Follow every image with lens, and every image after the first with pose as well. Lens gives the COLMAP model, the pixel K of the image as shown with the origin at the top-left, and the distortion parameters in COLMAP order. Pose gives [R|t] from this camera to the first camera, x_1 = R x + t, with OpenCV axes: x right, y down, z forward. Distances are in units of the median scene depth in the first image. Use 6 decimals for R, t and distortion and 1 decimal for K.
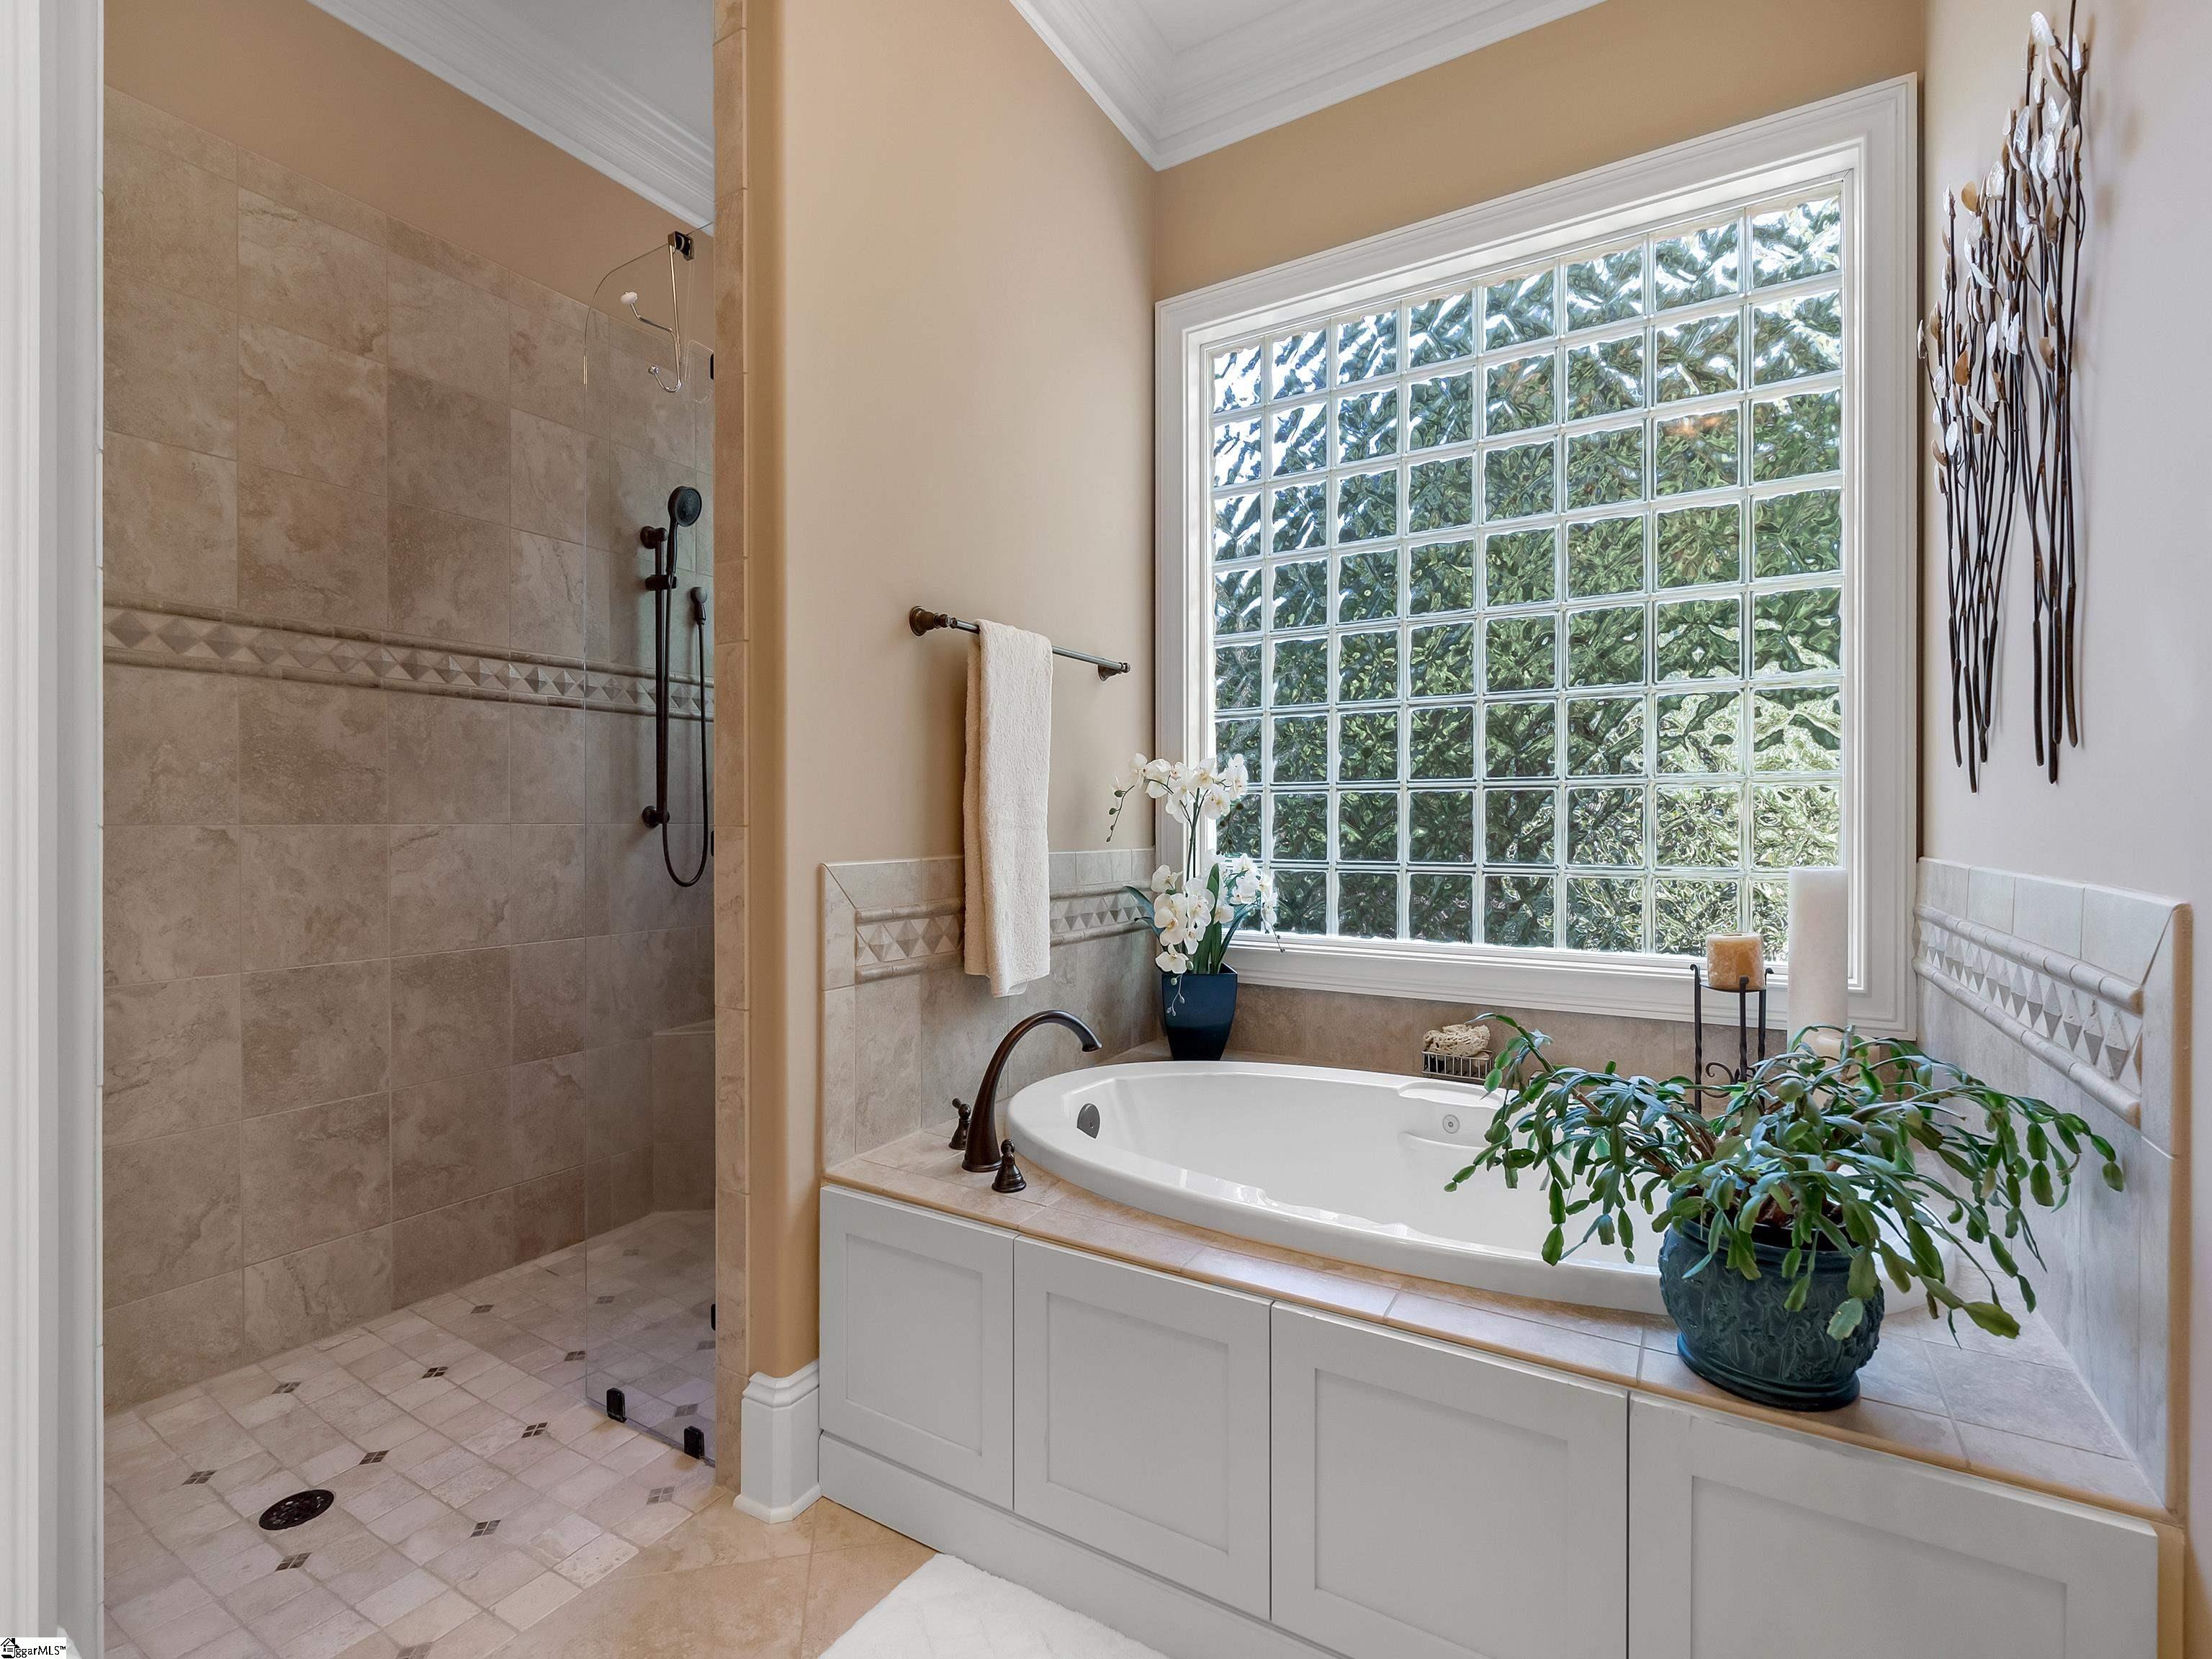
lens RADIAL K [[1000.0, 0, 1109.5], [0, 1000.0, 829.0], [0, 0, 1]] dist [-0.010158, 0.004920]
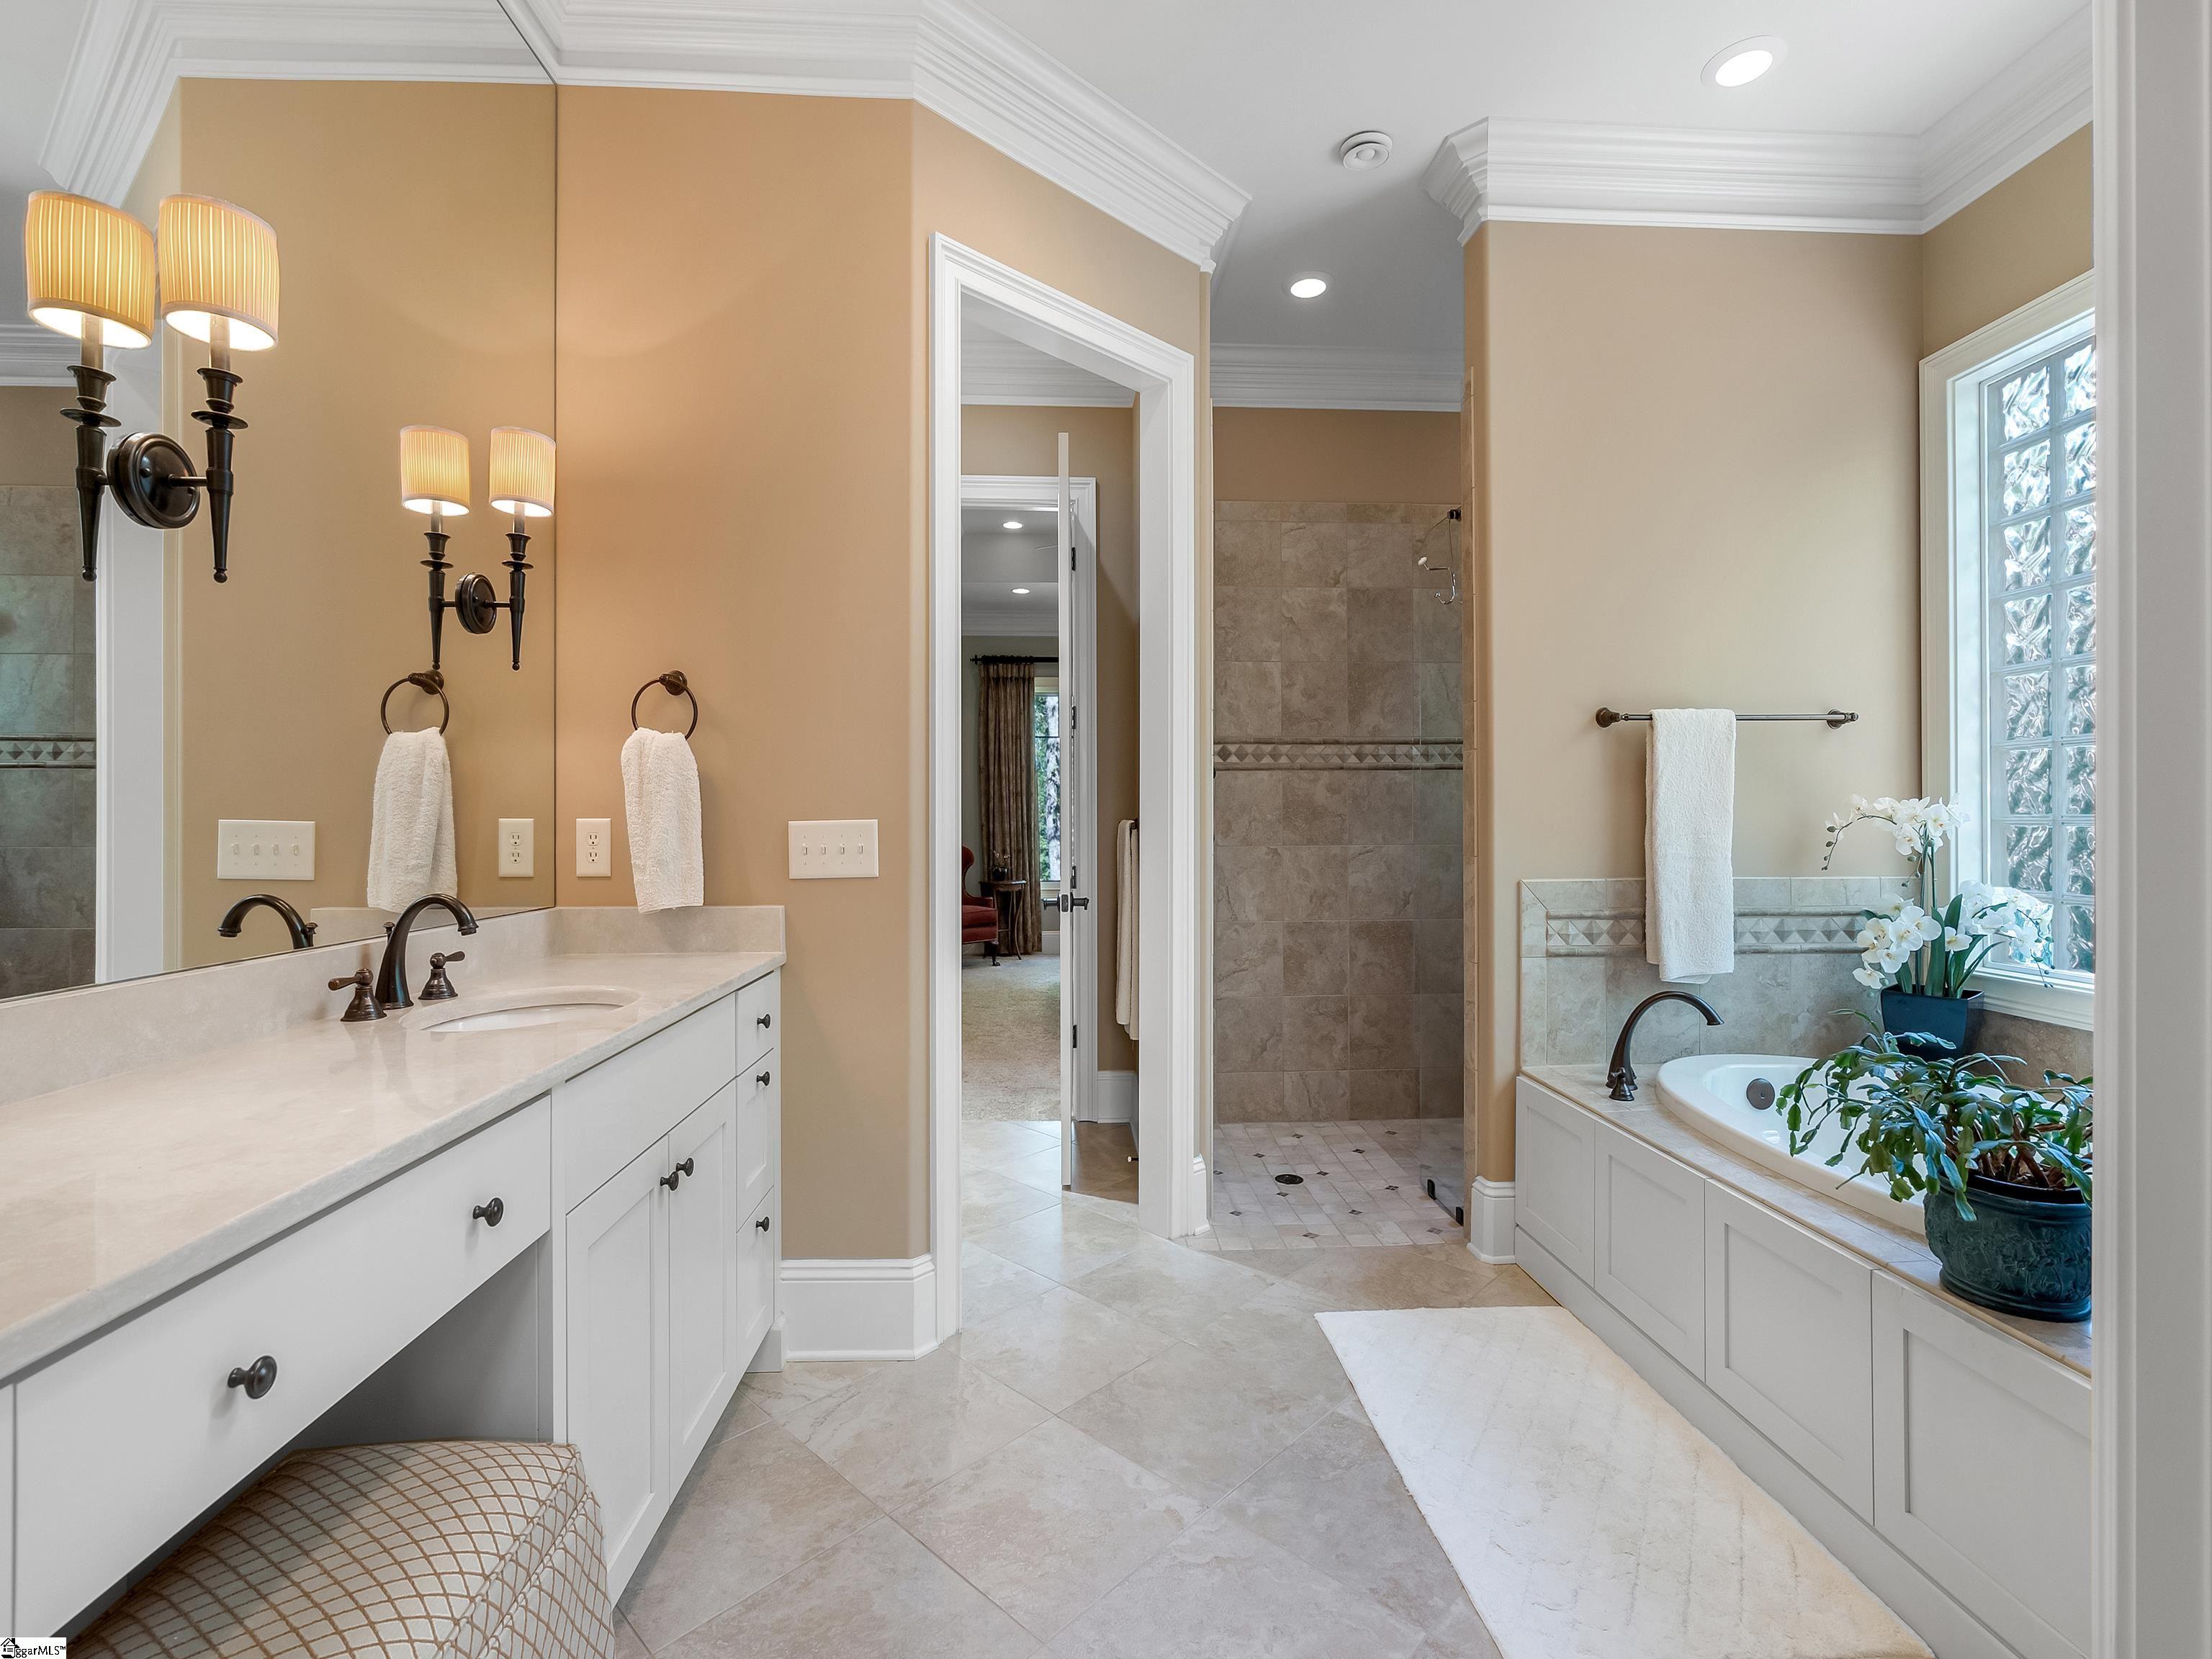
lens RADIAL K [[1000.0, 0, 1109.5], [0, 1000.0, 829.0], [0, 0, 1]] dist [-0.010158, 0.004920]
pose [[0.563441, 0.004175, -0.826146, 0.548151], [-0.000702, 0.999989, 0.004574, -0.044787], [0.826156, -0.001997, 0.563438, -0.383254]]
